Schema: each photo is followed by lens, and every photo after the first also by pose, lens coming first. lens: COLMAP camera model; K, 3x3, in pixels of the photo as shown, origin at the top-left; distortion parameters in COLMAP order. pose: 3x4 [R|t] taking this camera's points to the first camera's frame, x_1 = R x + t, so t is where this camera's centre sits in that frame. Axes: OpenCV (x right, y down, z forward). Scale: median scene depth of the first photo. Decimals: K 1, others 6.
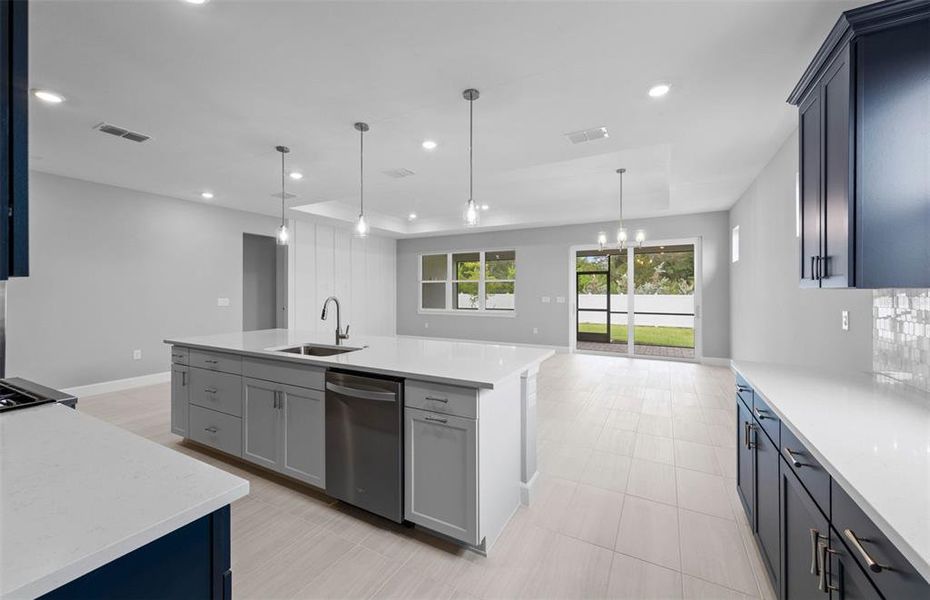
lens RADIAL K [[369.0, 0, 473.7], [0, 369.0, 295.1], [0, 0, 1]] dist [0.006511, -0.000048]
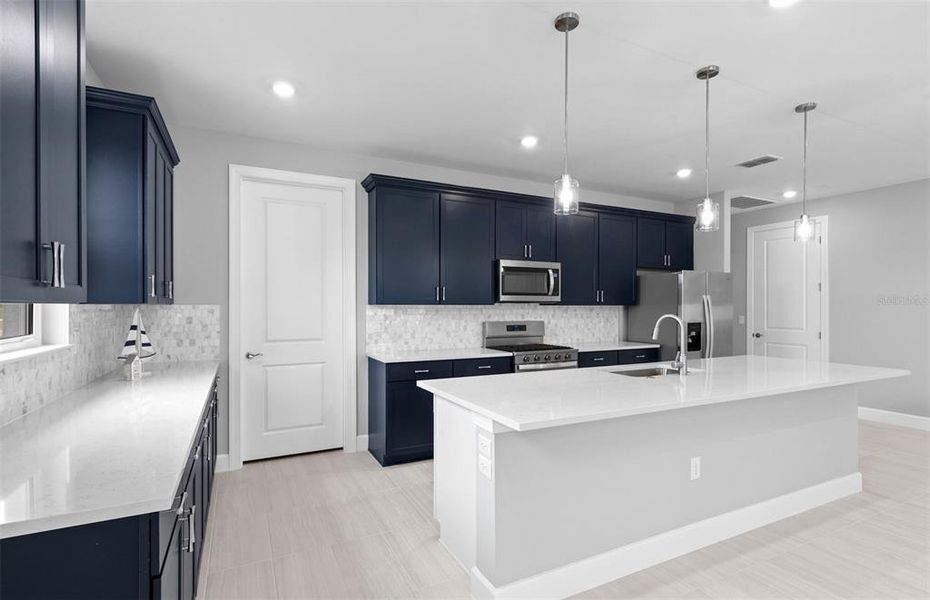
lens RADIAL K [[440.3, 0, 467.2], [0, 440.3, 311.6], [0, 0, 1]] dist [0.005132, -0.001517]
pose [[-0.597524, 0.008108, -0.801810, 0.504774], [-0.008608, 0.999826, 0.016525, -0.010641], [0.801805, 0.016776, -0.597350, 0.912548]]
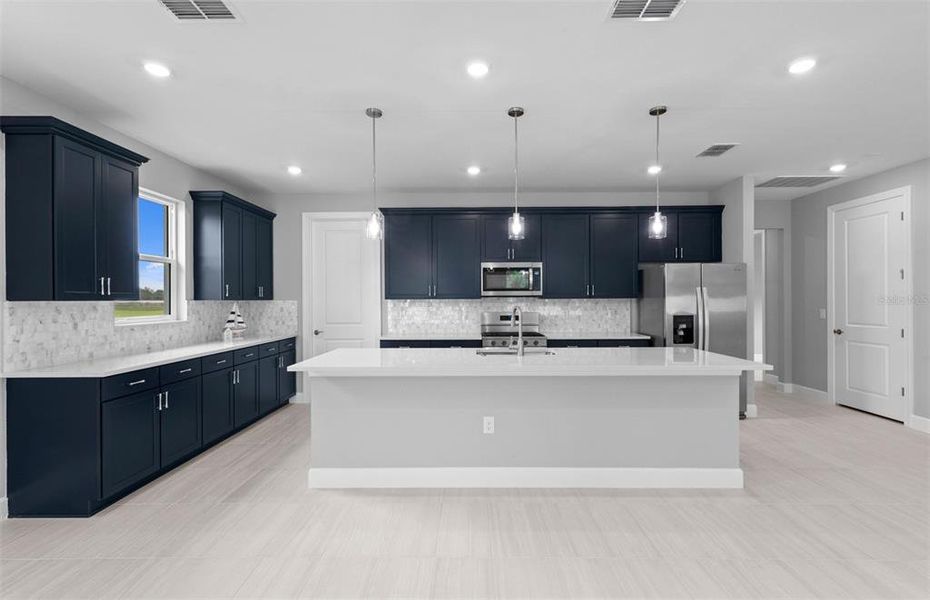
lens RADIAL K [[414.6, 0, 472.1], [0, 414.6, 303.7], [0, 0, 1]] dist [0.009575, 0.000610]
pose [[-0.893853, 0.006850, -0.448307, 0.179617], [-0.000270, 0.999875, 0.015815, -0.015270], [0.448359, 0.014257, -0.893740, 1.465705]]
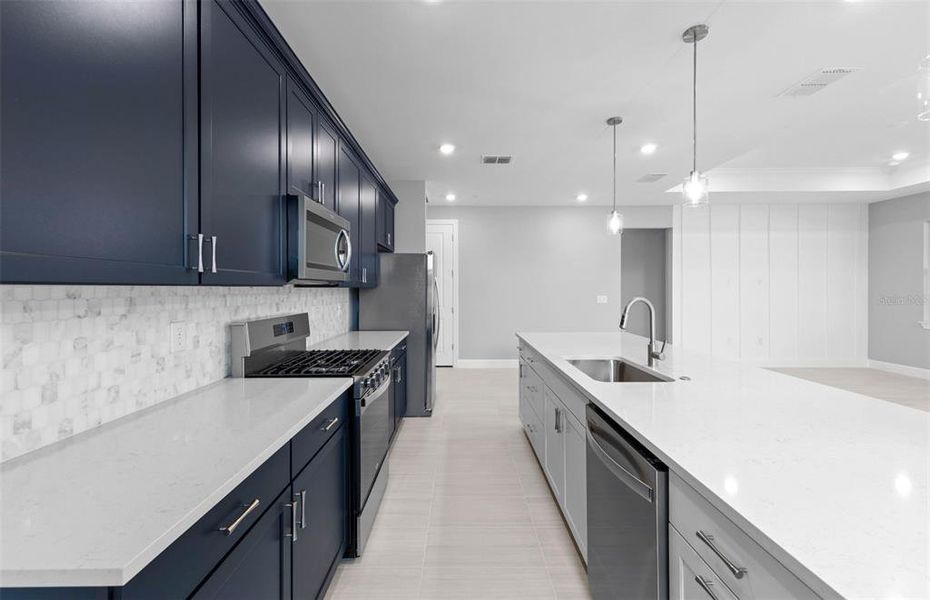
lens RADIAL K [[369.0, 0, 464.1], [0, 369.0, 292.3], [0, 0, 1]] dist [0.006511, -0.000048]
pose [[0.463754, 0.007461, -0.885933, 0.067833], [-0.005710, 0.999969, 0.005432, -0.005534], [0.885946, 0.002539, 0.463782, 0.281305]]
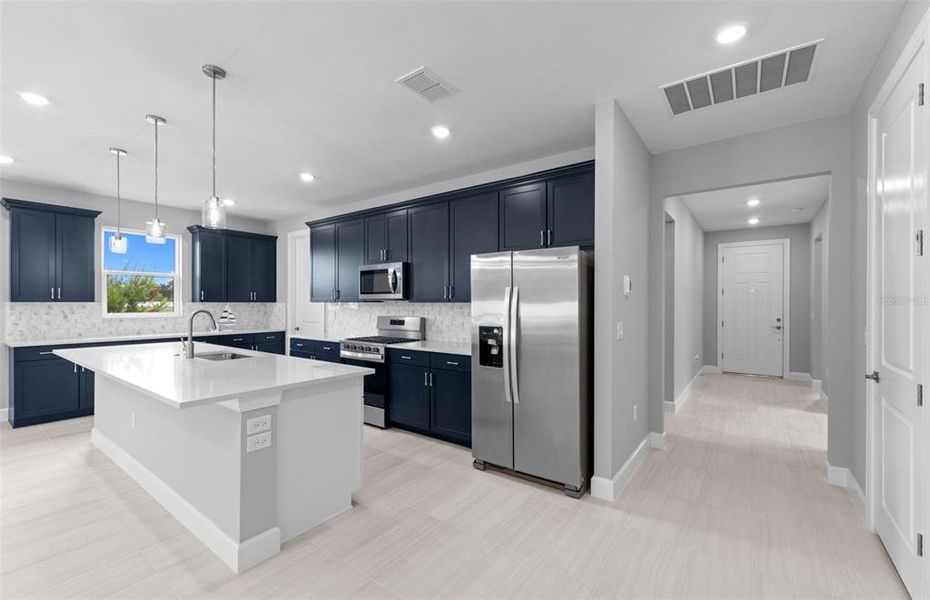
lens RADIAL K [[390.3, 0, 470.7], [0, 390.3, 302.8], [0, 0, 1]] dist [0.015830, -0.001199]
pose [[-0.985993, -0.002969, 0.166763, -0.972765], [-0.001633, 0.999965, 0.008148, -0.018267], [-0.166782, 0.007762, -0.985963, 1.460275]]
